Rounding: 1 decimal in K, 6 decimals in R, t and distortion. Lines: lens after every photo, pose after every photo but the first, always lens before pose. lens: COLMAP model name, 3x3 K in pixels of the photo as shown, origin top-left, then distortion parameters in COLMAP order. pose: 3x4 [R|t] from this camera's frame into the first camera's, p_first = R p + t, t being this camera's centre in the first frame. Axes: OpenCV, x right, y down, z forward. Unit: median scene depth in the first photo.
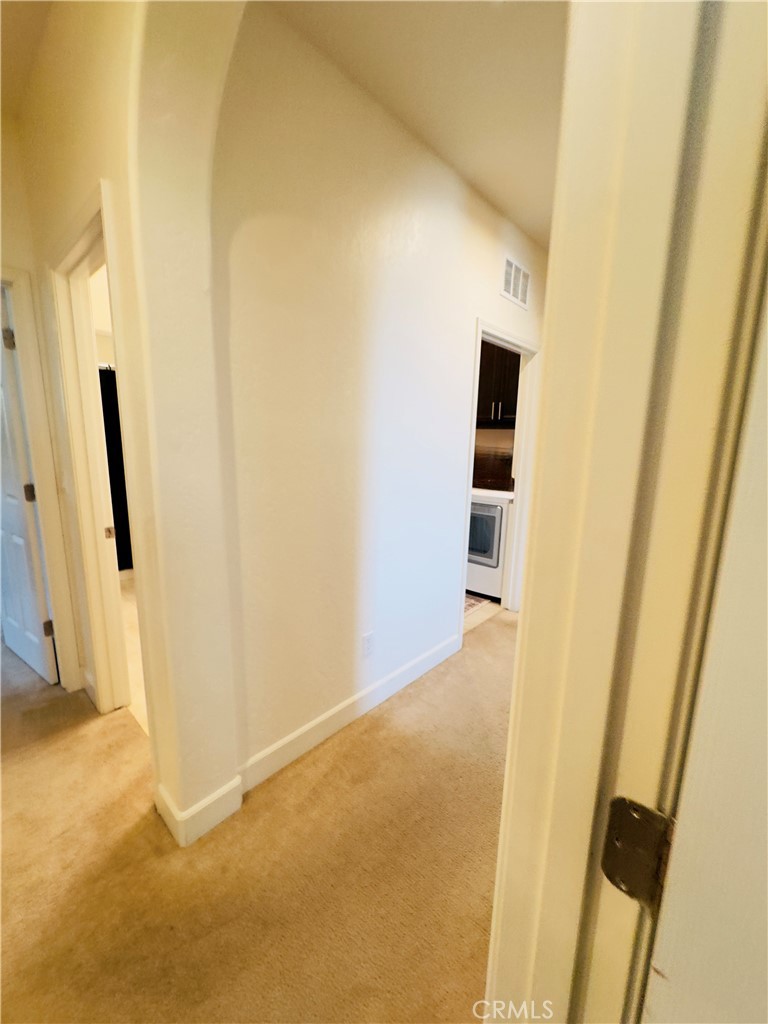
lens RADIAL K [[406.9, 0, 384.8], [0, 406.9, 507.6], [0, 0, 1]] dist [-0.002461, 0.000405]
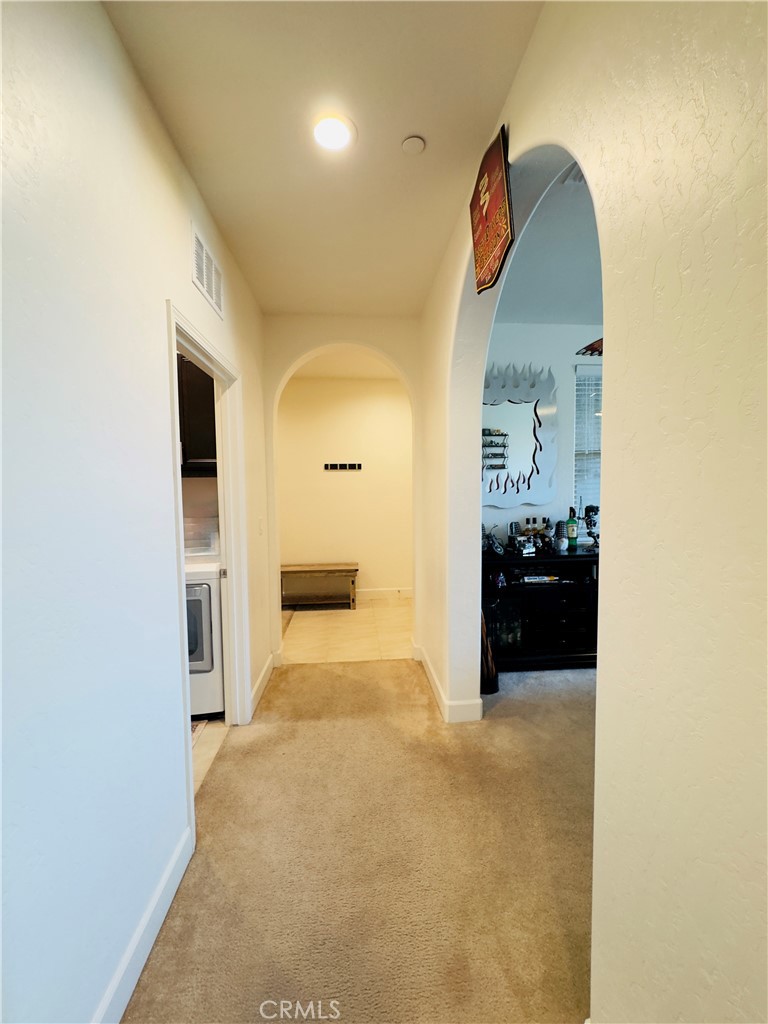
lens RADIAL K [[406.9, 0, 384.5], [0, 406.9, 508.0], [0, 0, 1]] dist [-0.002461, 0.000405]
pose [[0.678202, -0.075706, 0.730966, -0.019458], [0.157144, 0.986612, -0.043617, -0.067181], [-0.717878, 0.144449, 0.681019, 0.333544]]
